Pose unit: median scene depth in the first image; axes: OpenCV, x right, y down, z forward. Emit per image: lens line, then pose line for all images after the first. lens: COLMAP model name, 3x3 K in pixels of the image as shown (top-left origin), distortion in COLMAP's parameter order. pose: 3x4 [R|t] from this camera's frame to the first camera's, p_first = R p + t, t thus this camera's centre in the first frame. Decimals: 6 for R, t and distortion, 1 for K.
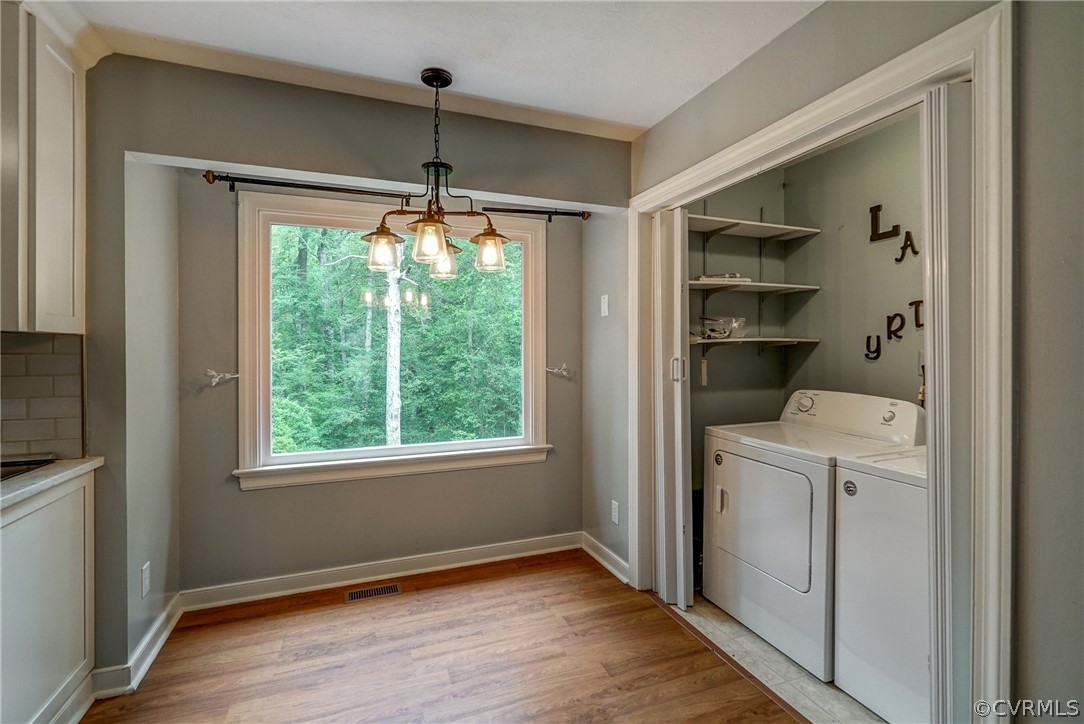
lens RADIAL K [[500.0, 0, 544.6], [0, 500.0, 353.4], [0, 0, 1]] dist [-0.005624, 0.001942]
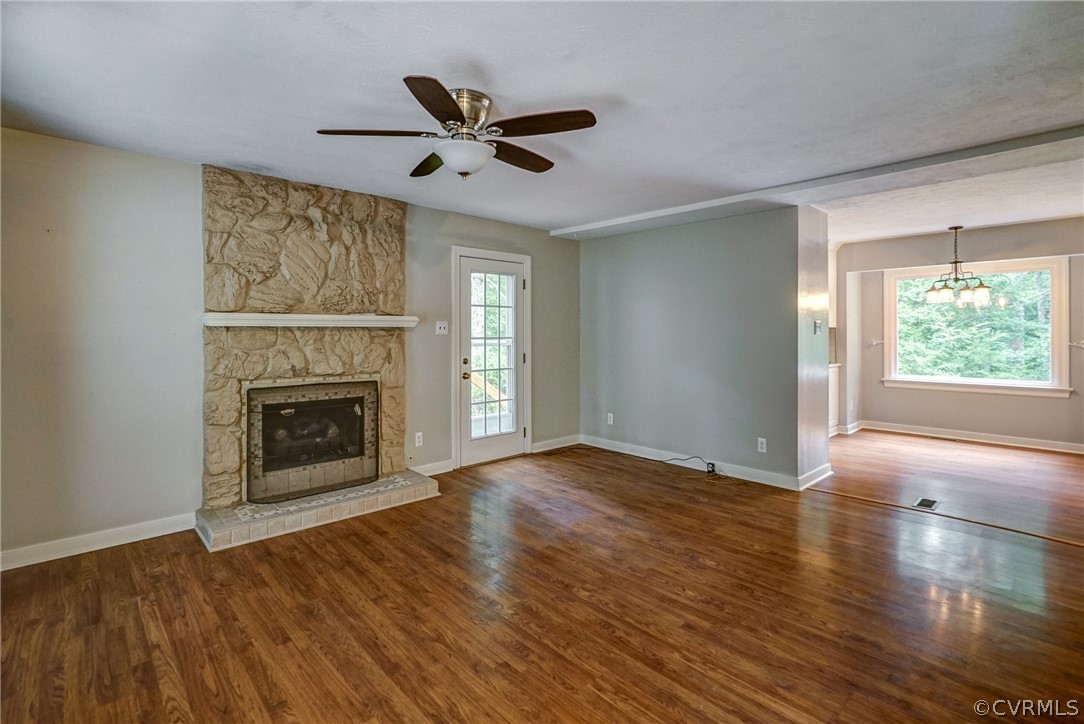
lens RADIAL K [[500.0, 0, 534.5], [0, 500.0, 332.8], [0, 0, 1]] dist [-0.005624, 0.001942]
pose [[0.355343, 0.004123, -0.934727, 0.947964], [-0.000415, 0.999991, 0.004253, -0.012894], [0.934736, -0.001124, 0.355341, -1.318396]]
